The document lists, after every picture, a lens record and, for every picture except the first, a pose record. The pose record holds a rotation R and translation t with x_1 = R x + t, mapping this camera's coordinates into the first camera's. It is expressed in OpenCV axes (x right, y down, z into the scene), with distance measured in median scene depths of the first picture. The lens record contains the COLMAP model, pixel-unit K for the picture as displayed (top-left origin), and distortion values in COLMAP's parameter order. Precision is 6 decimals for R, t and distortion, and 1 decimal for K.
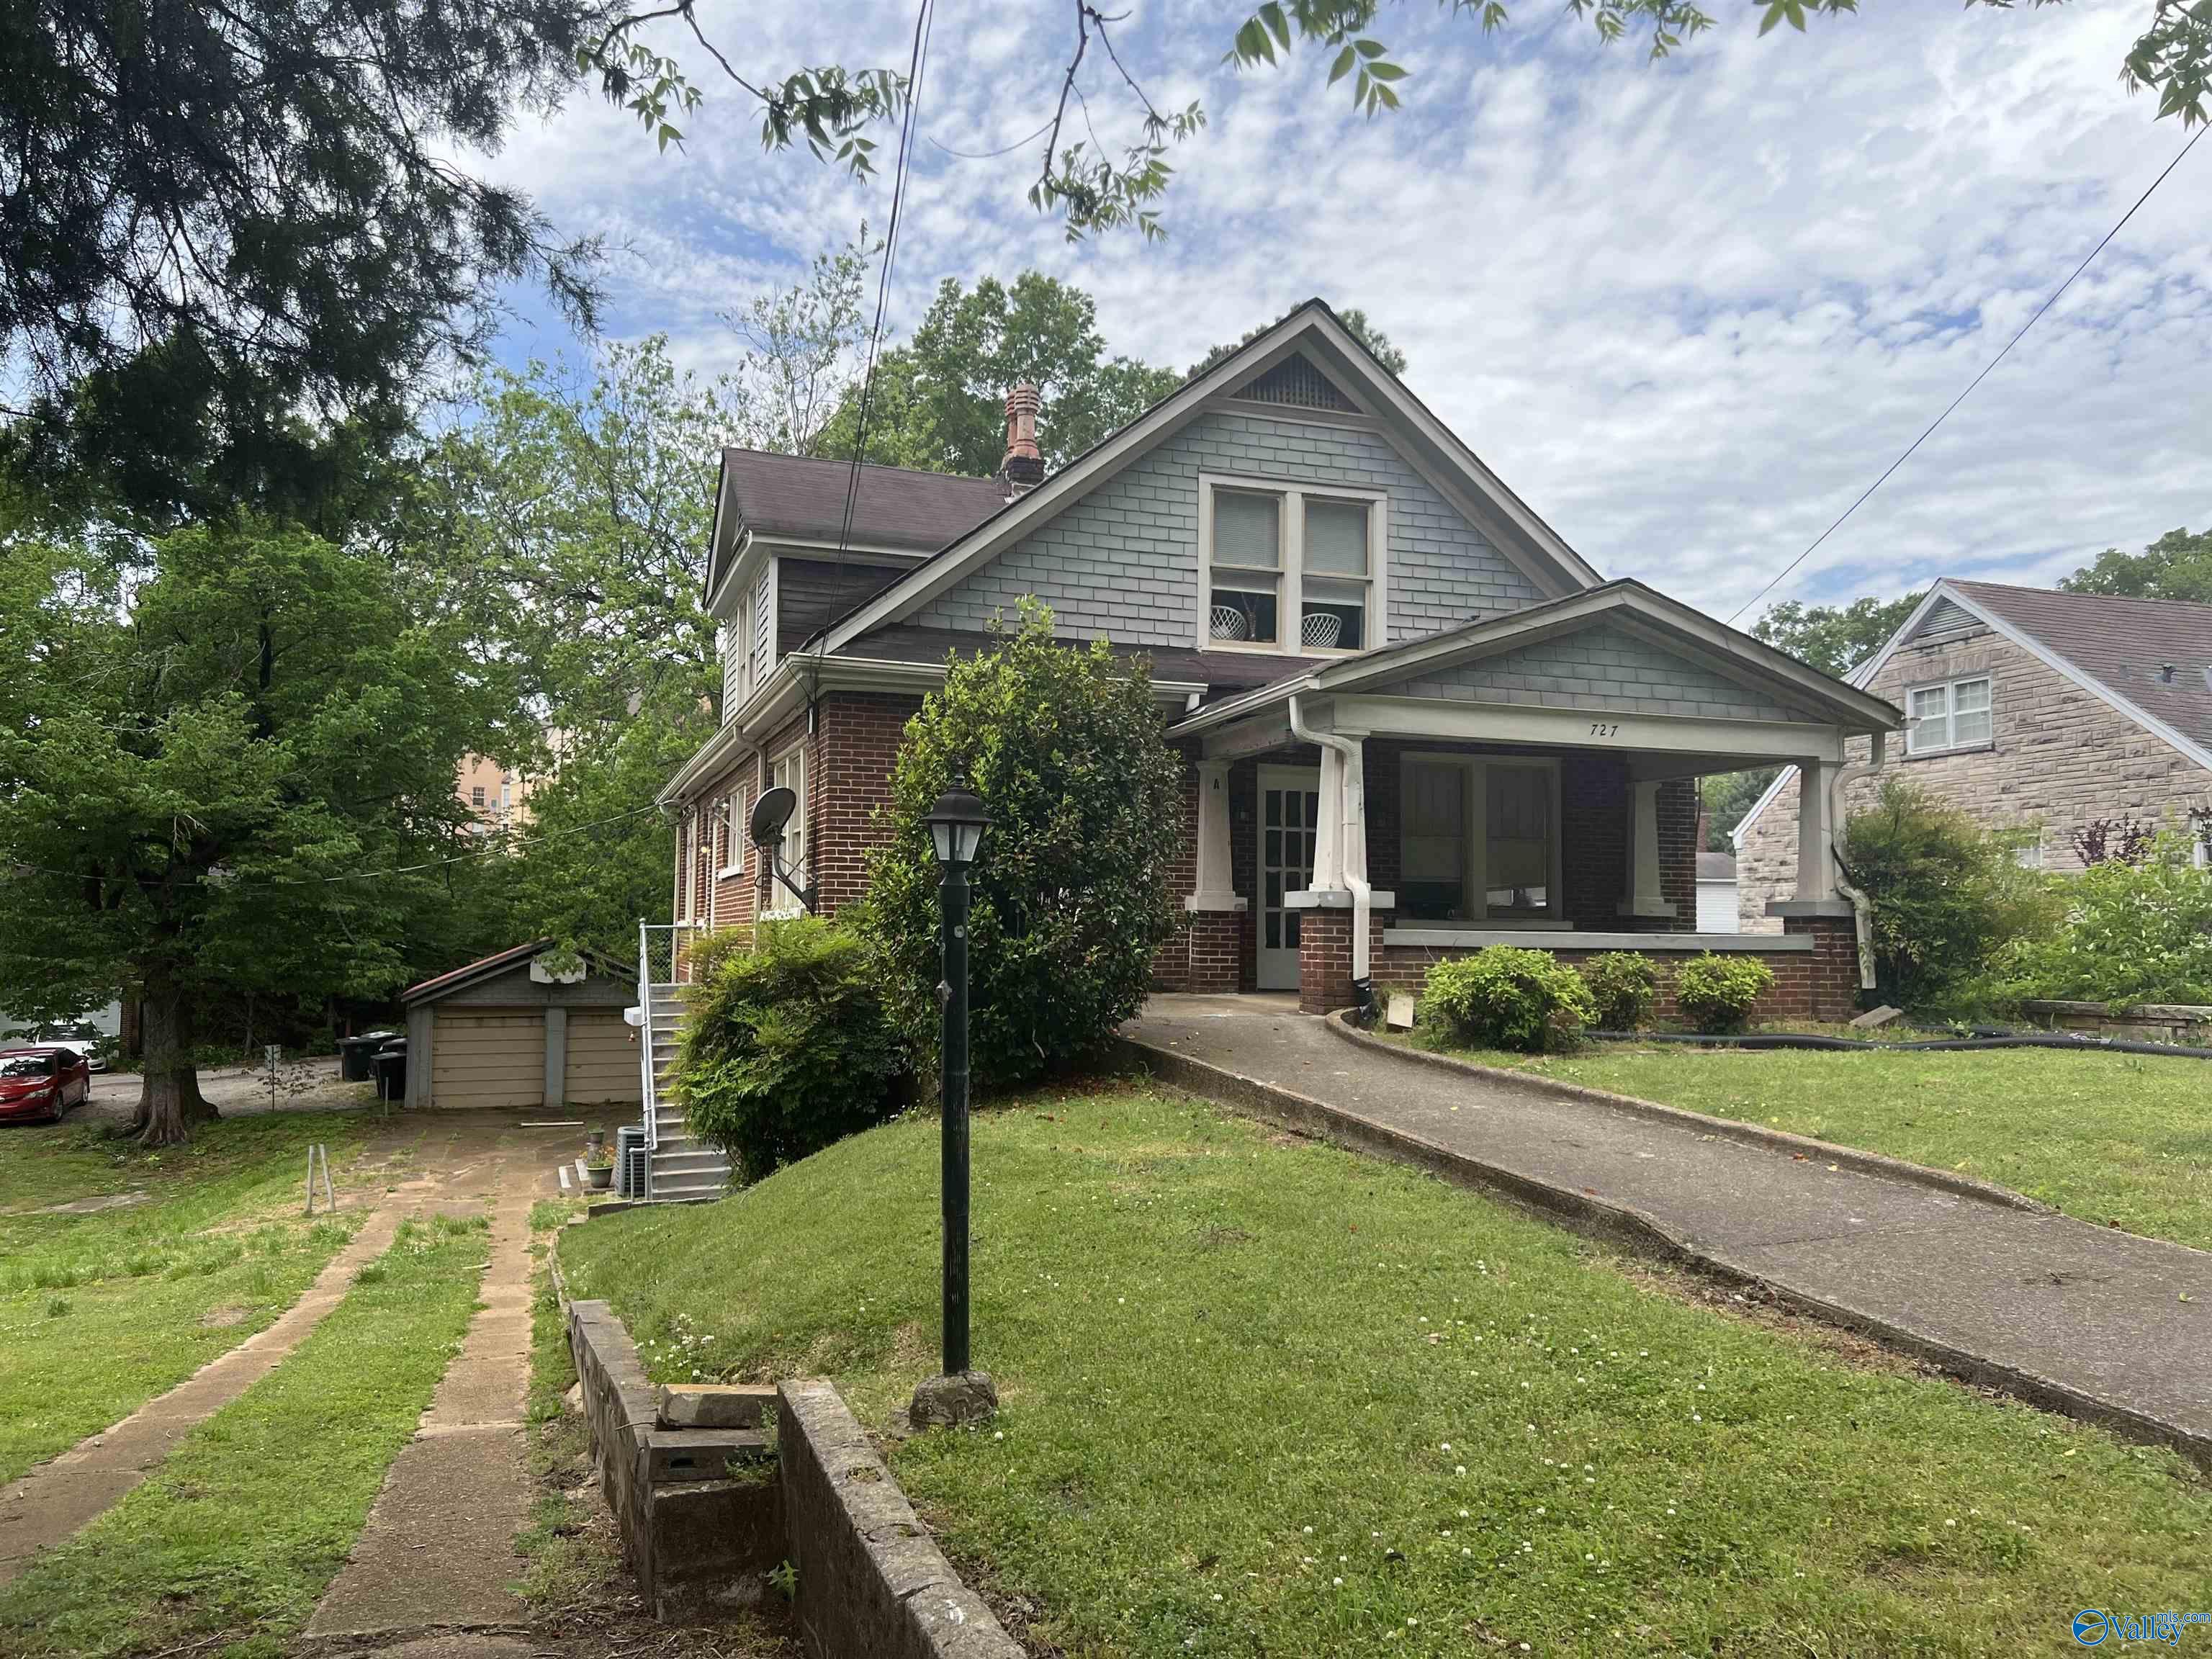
lens RADIAL K [[1756.8, 0, 1106.0], [0, 1756.8, 829.5], [0, 0, 1]] dist [0.097351, -0.169050]
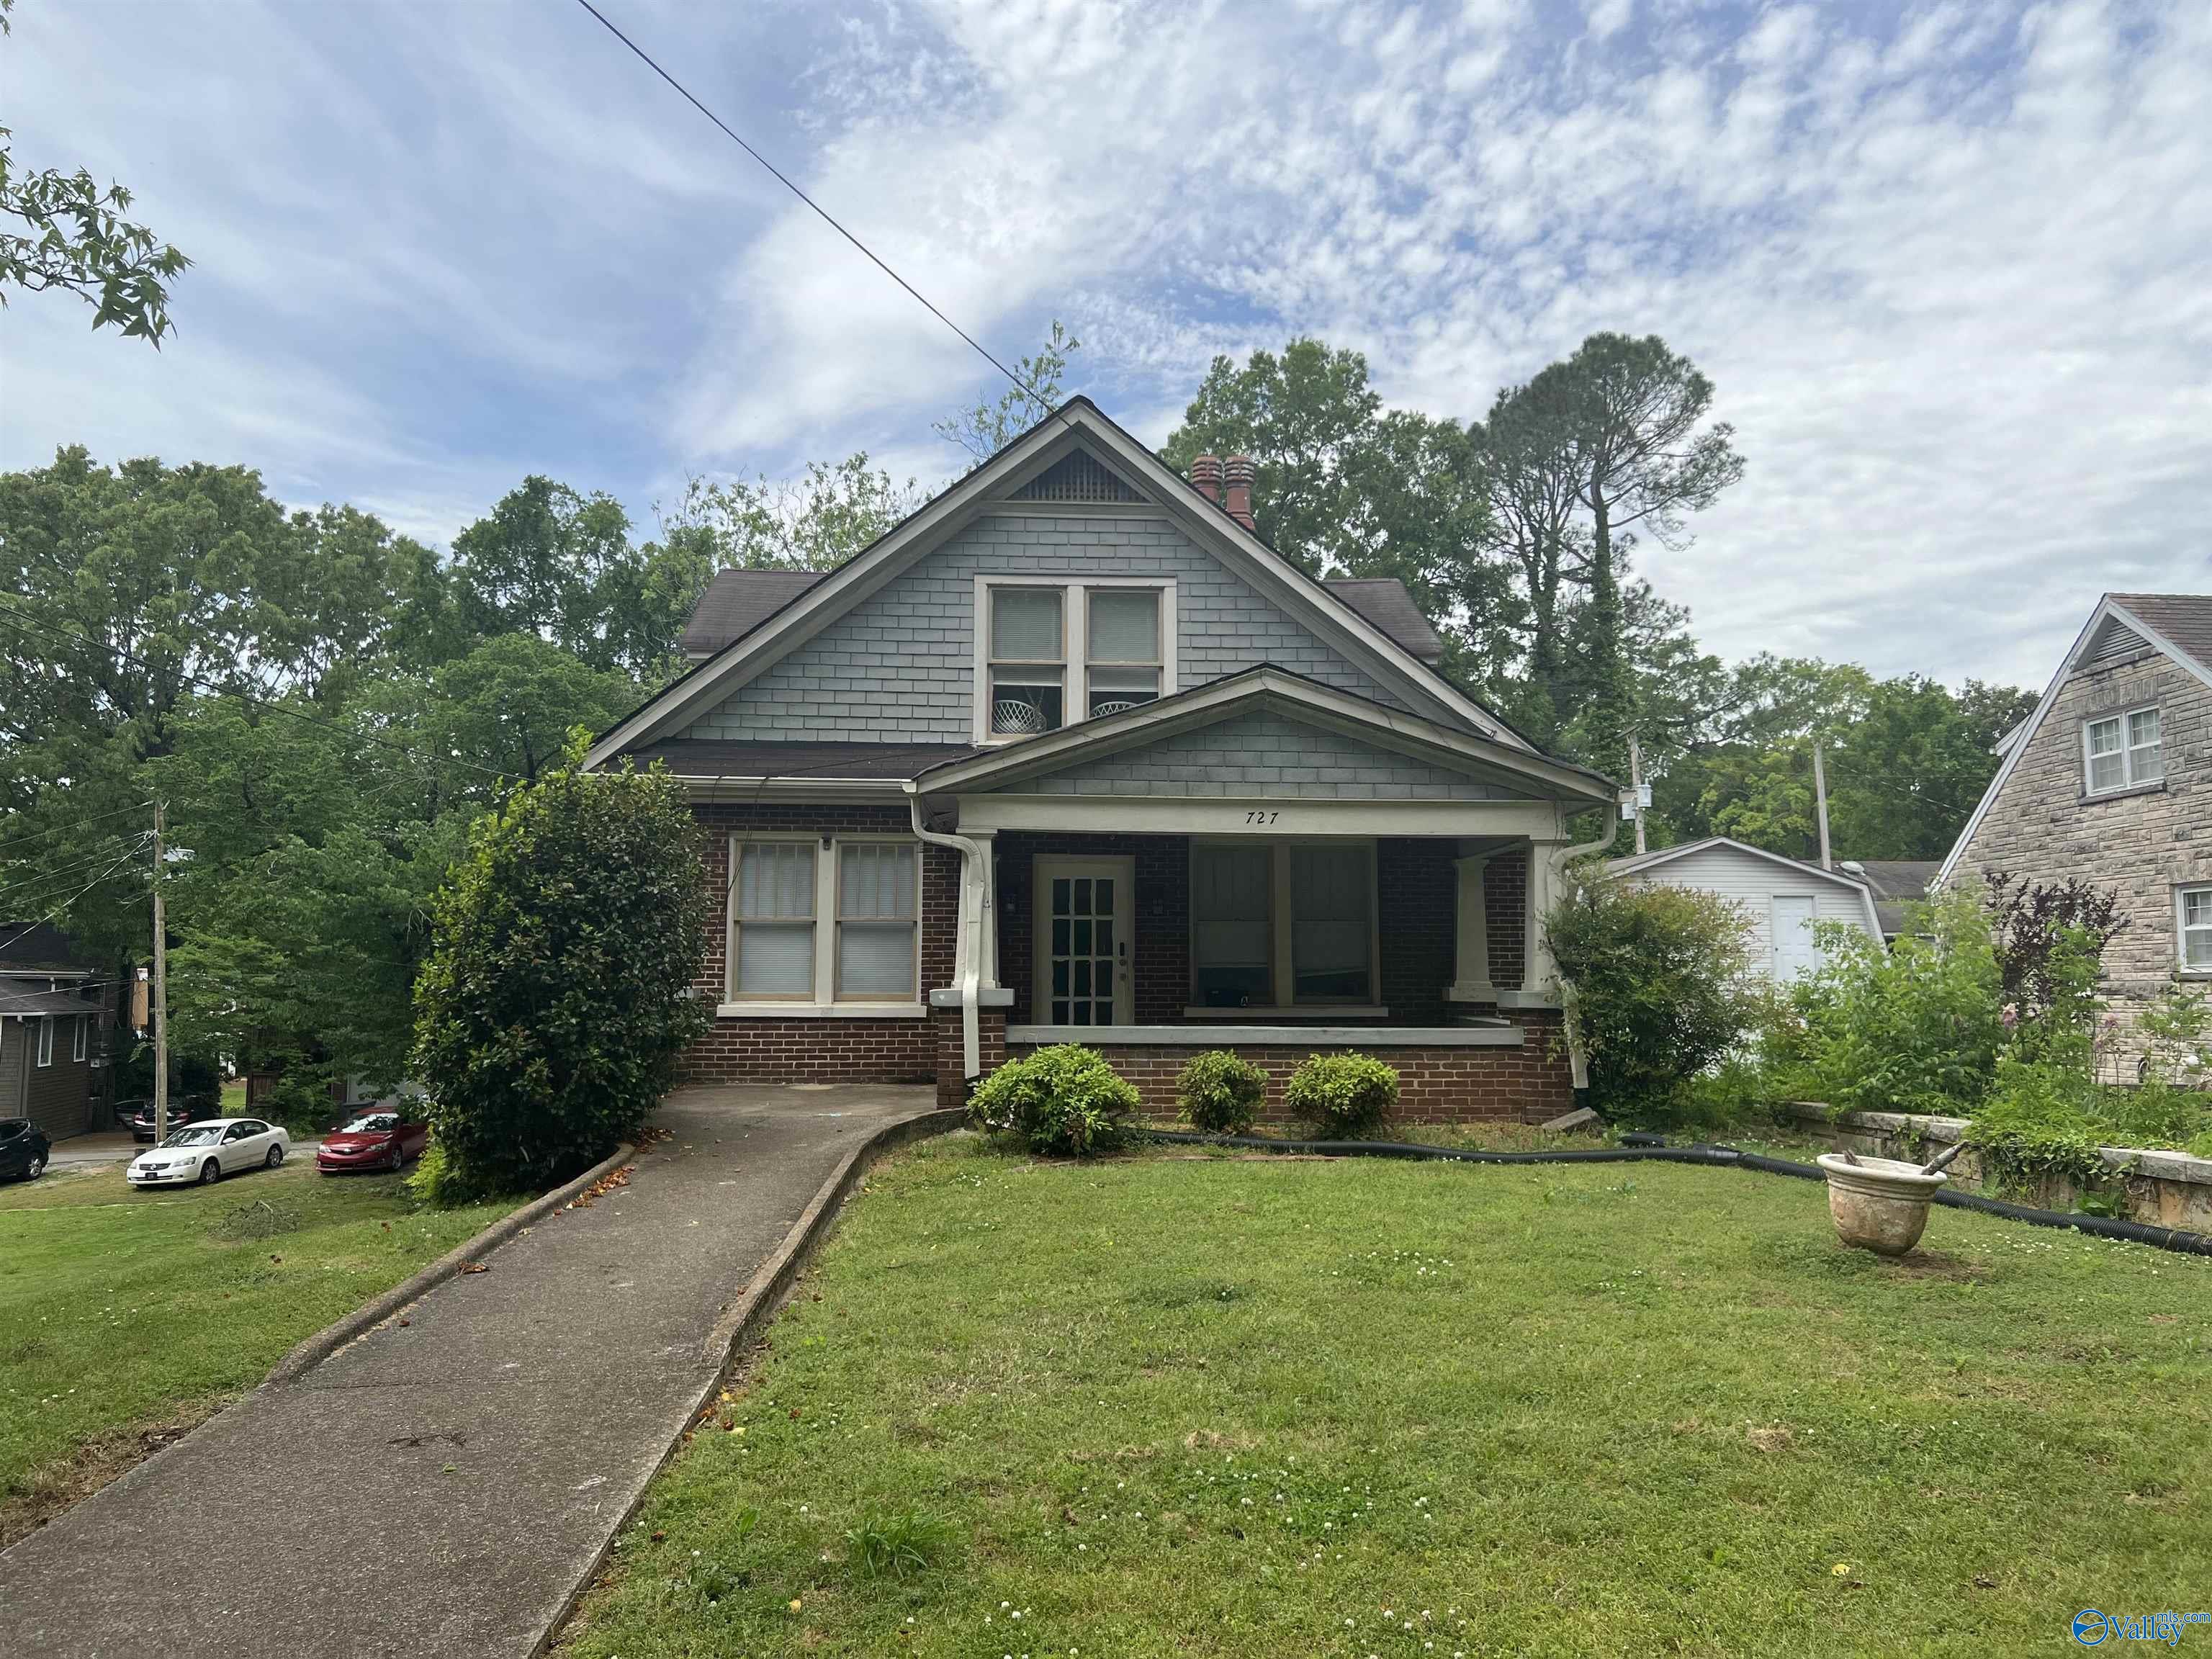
lens RADIAL K [[1790.5, 0, 1154.8], [0, 1790.5, 817.2], [0, 0, 1]] dist [0.174251, -0.174787]
pose [[0.963336, -0.036518, -0.265801, 0.272266], [0.027228, 0.998885, -0.038556, -0.010866], [0.266913, 0.029905, 0.963257, 0.013072]]
